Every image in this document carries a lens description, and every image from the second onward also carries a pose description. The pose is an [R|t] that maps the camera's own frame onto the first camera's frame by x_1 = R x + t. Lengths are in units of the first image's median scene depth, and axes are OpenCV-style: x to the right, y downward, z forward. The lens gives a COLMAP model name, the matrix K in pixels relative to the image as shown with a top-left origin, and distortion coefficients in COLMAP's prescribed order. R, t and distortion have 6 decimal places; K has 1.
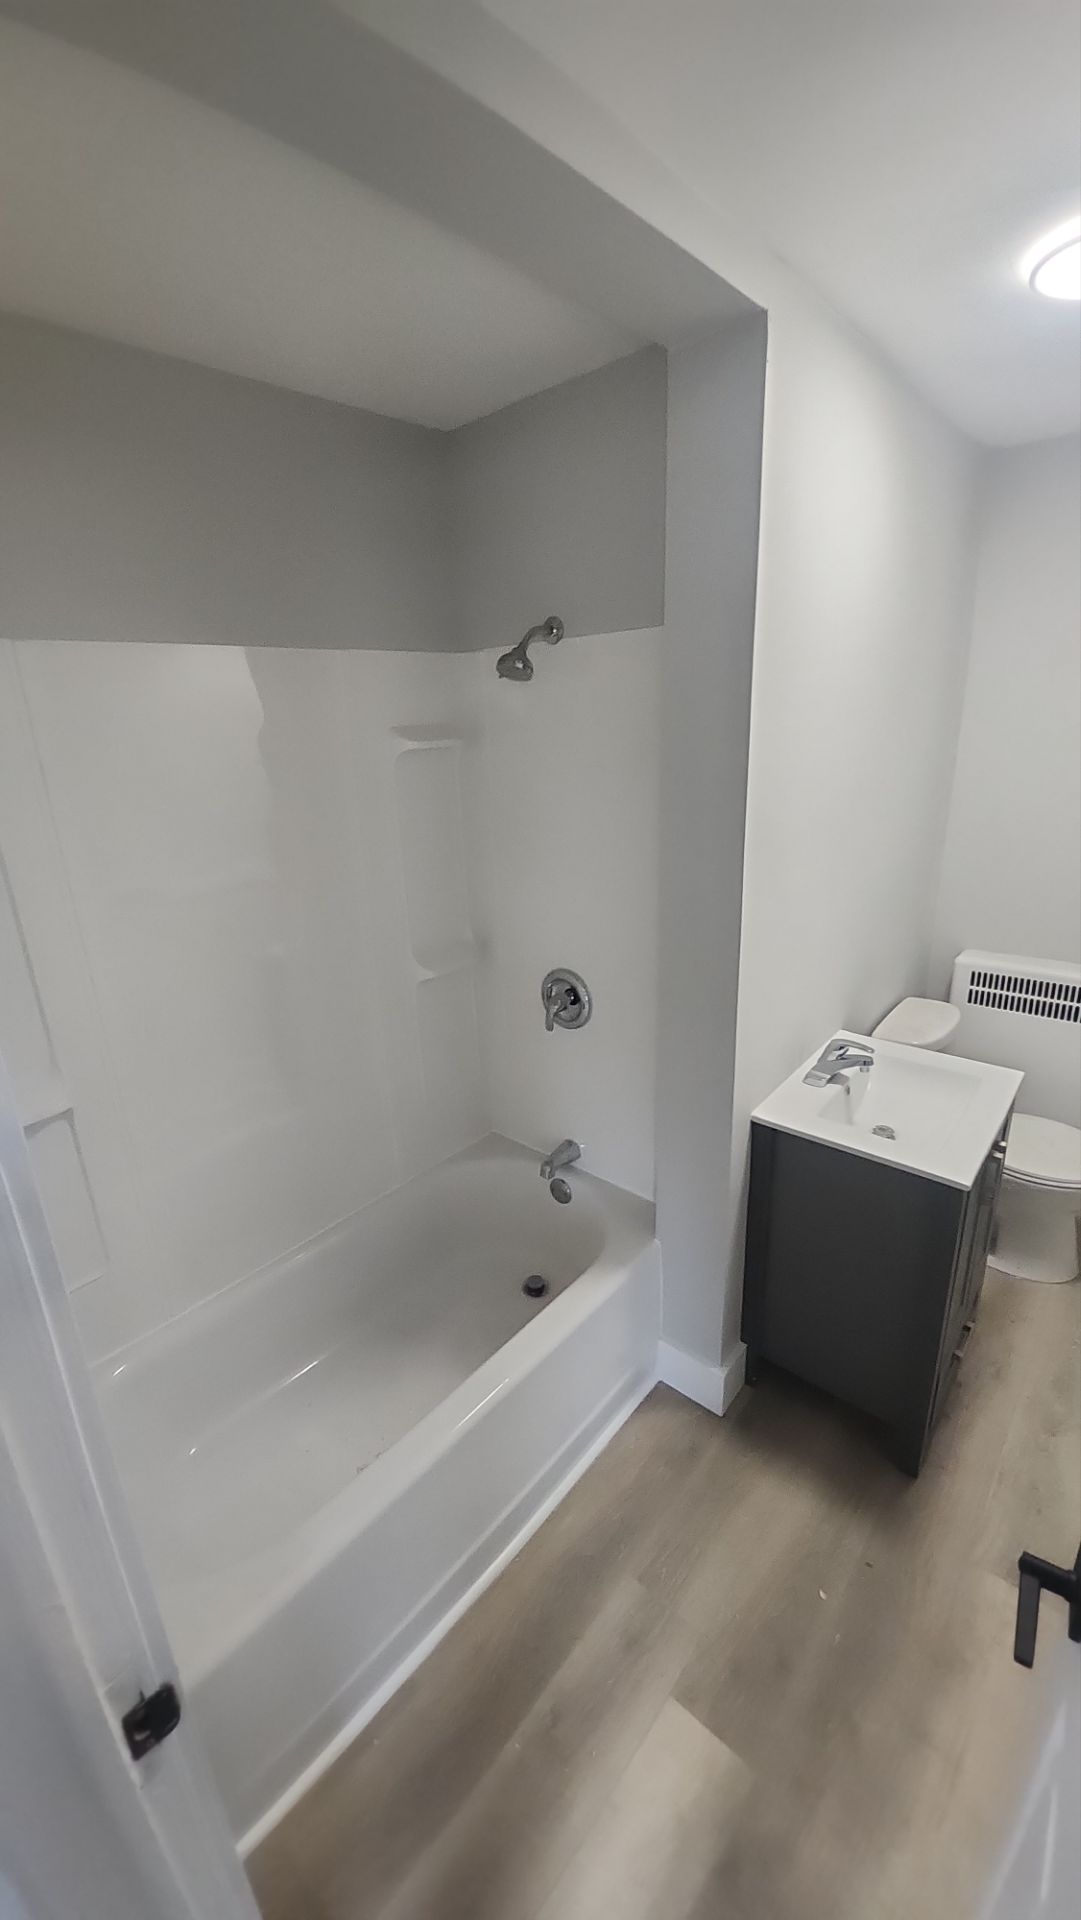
lens RADIAL K [[751.1, 0, 519.3], [0, 751.1, 958.2], [0, 0, 1]] dist [-0.000217, -0.010052]
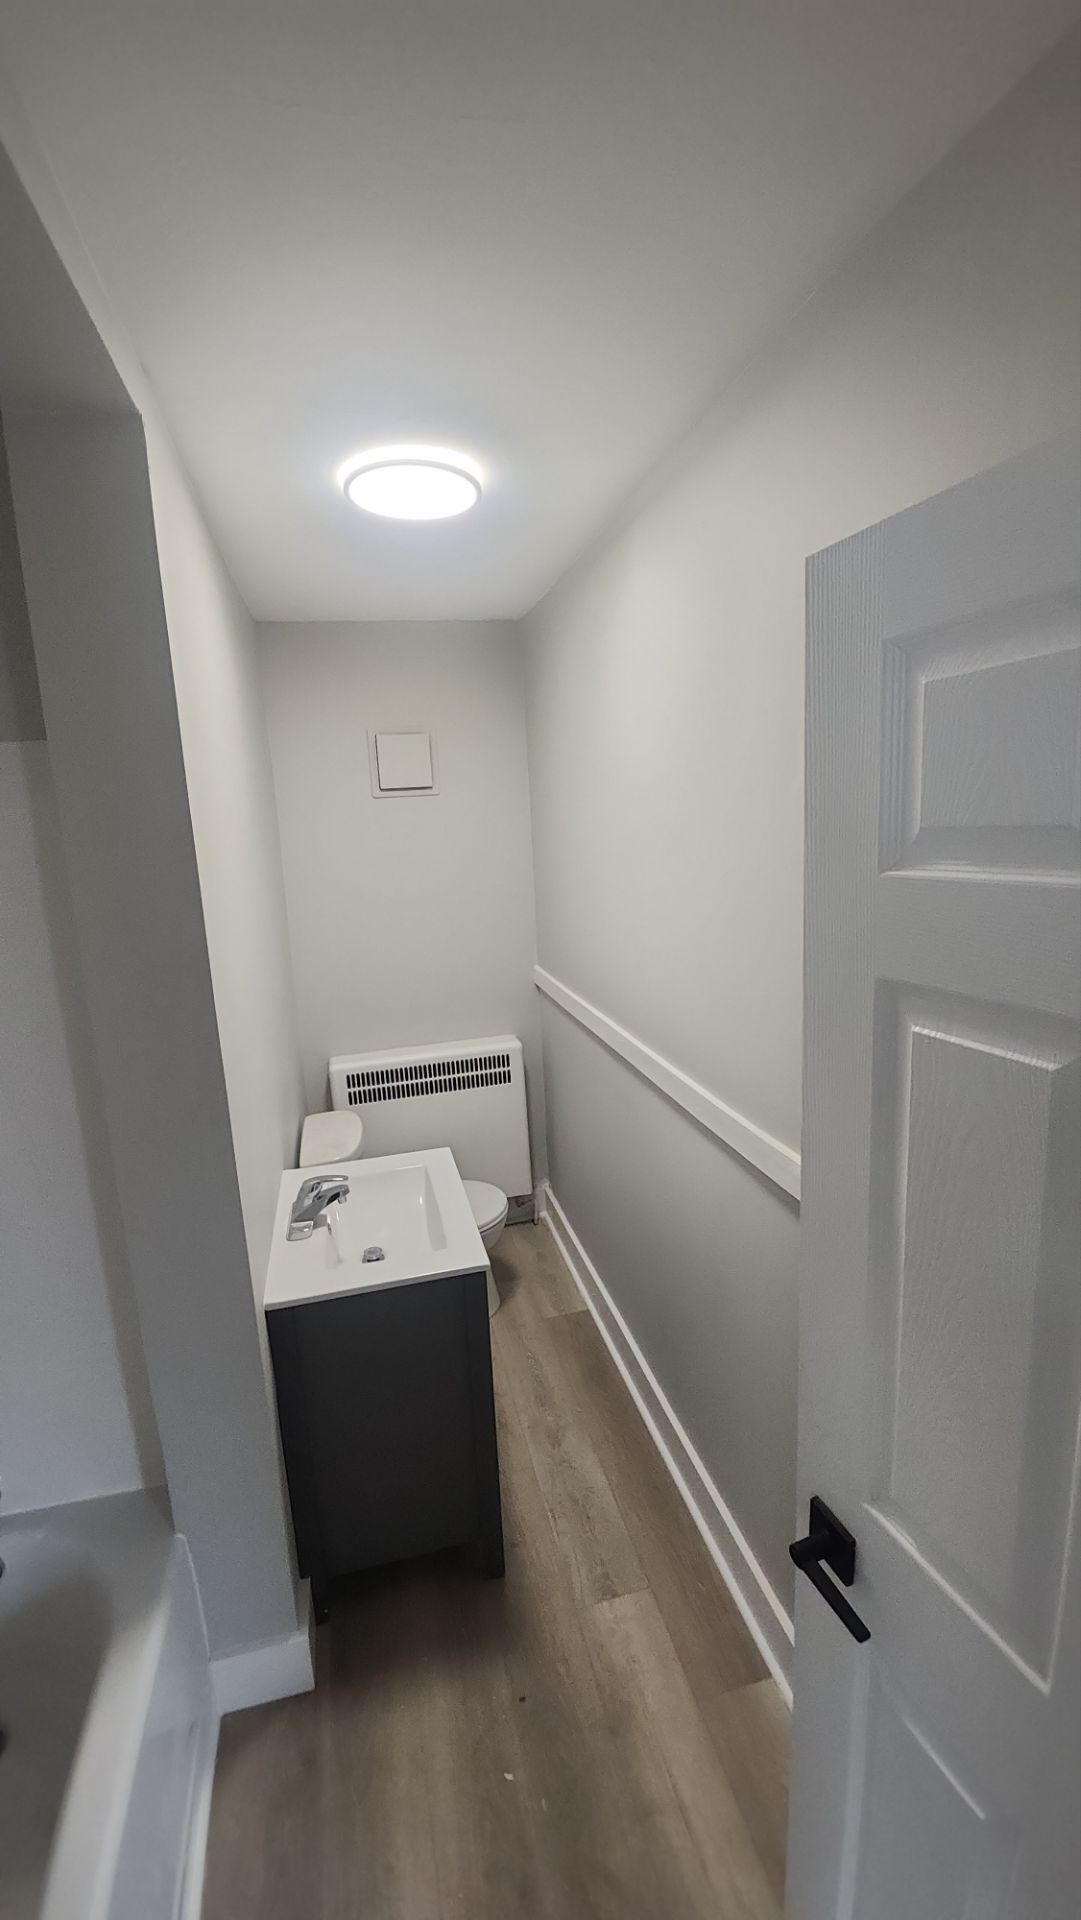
lens RADIAL K [[751.1, 0, 519.3], [0, 751.1, 958.2], [0, 0, 1]] dist [-0.000217, -0.010052]
pose [[0.576761, -0.134140, 0.805824, -0.142617], [0.273877, 0.961089, -0.036039, -0.052800], [-0.769635, 0.241482, 0.591057, 0.176943]]
